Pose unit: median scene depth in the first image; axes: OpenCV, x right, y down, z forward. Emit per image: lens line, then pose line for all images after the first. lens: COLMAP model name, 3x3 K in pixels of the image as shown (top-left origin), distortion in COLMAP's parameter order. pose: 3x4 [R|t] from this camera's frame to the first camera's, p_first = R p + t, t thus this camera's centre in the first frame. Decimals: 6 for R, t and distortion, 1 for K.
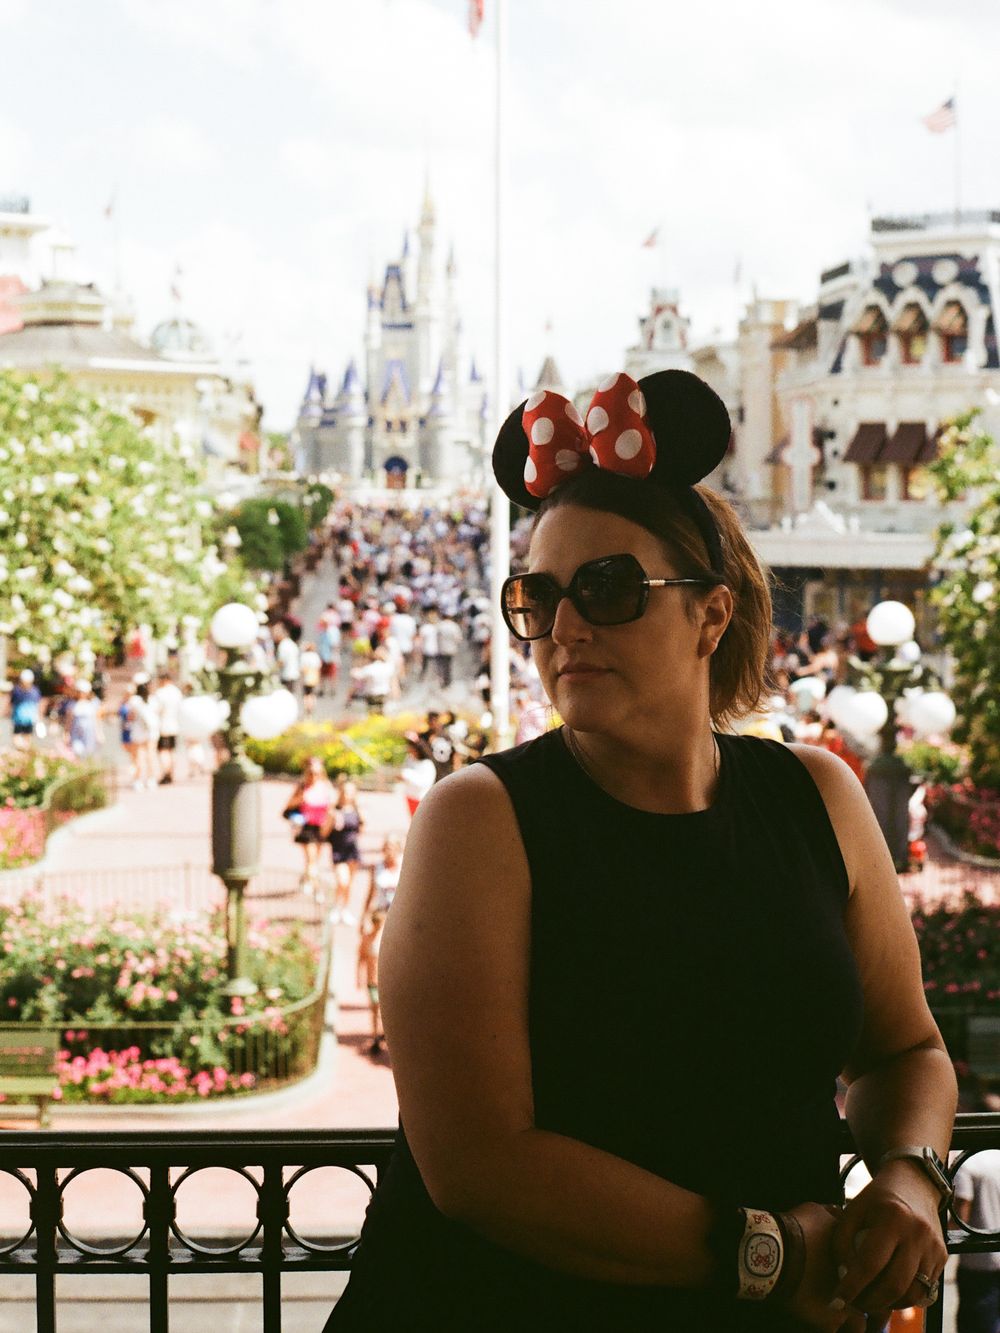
lens RADIAL K [[2246.9, 0, 500.0], [0, 2246.9, 666.5], [0, 0, 1]] dist [-0.019396, -0.209163]
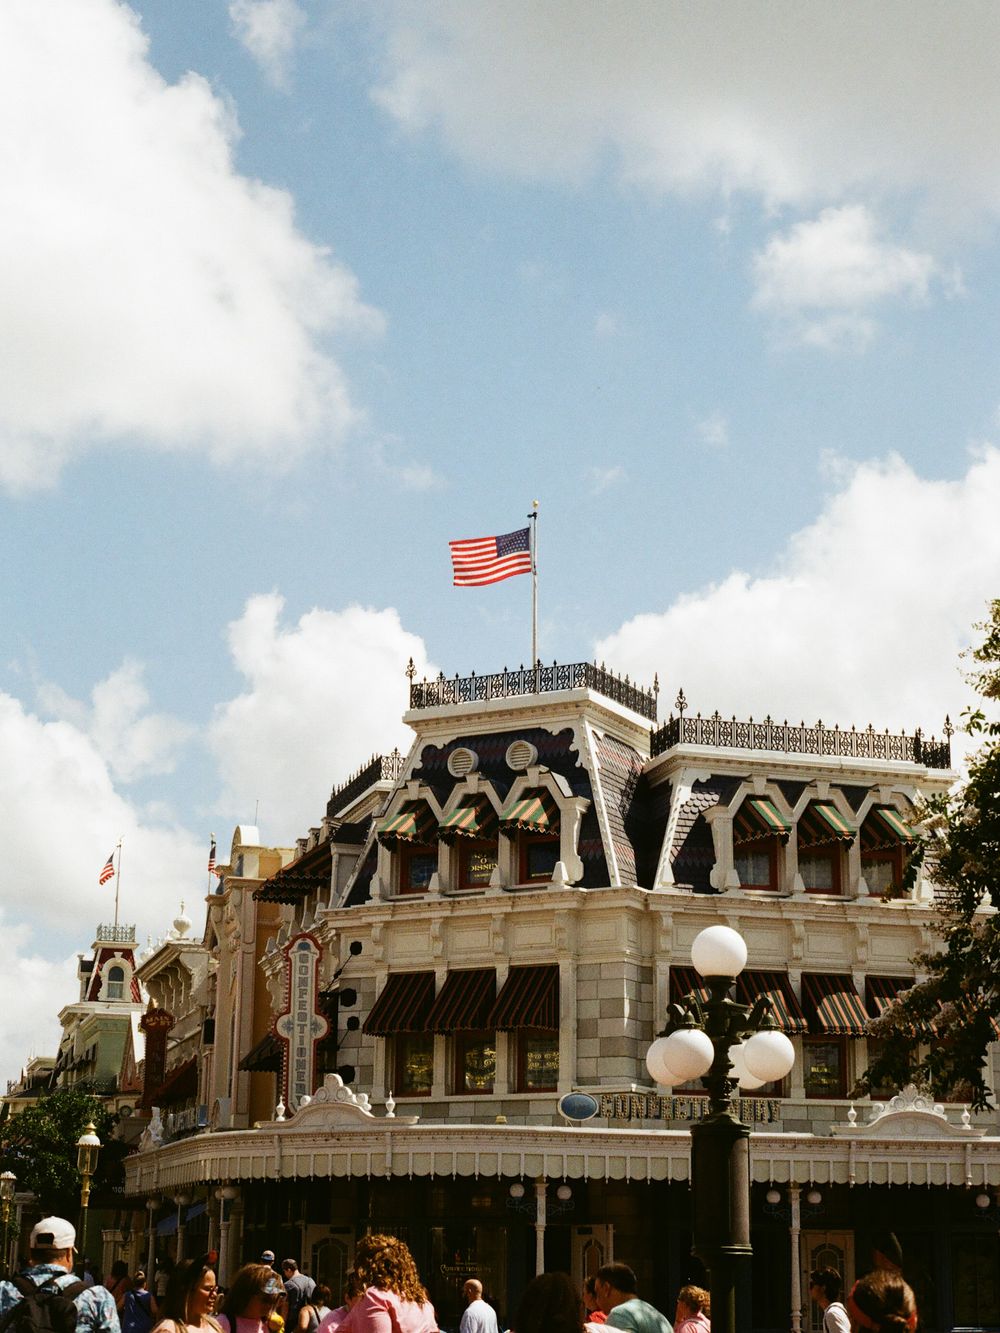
lens RADIAL K [[2246.9, 0, 500.0], [0, 2246.9, 666.5], [0, 0, 1]] dist [-0.019396, -0.209163]
pose [[0.971765, 0.078488, 0.222515, 0.036795], [0.001292, 0.941268, -0.337657, 0.028913], [-0.235949, 0.328410, 0.914590, 0.357035]]
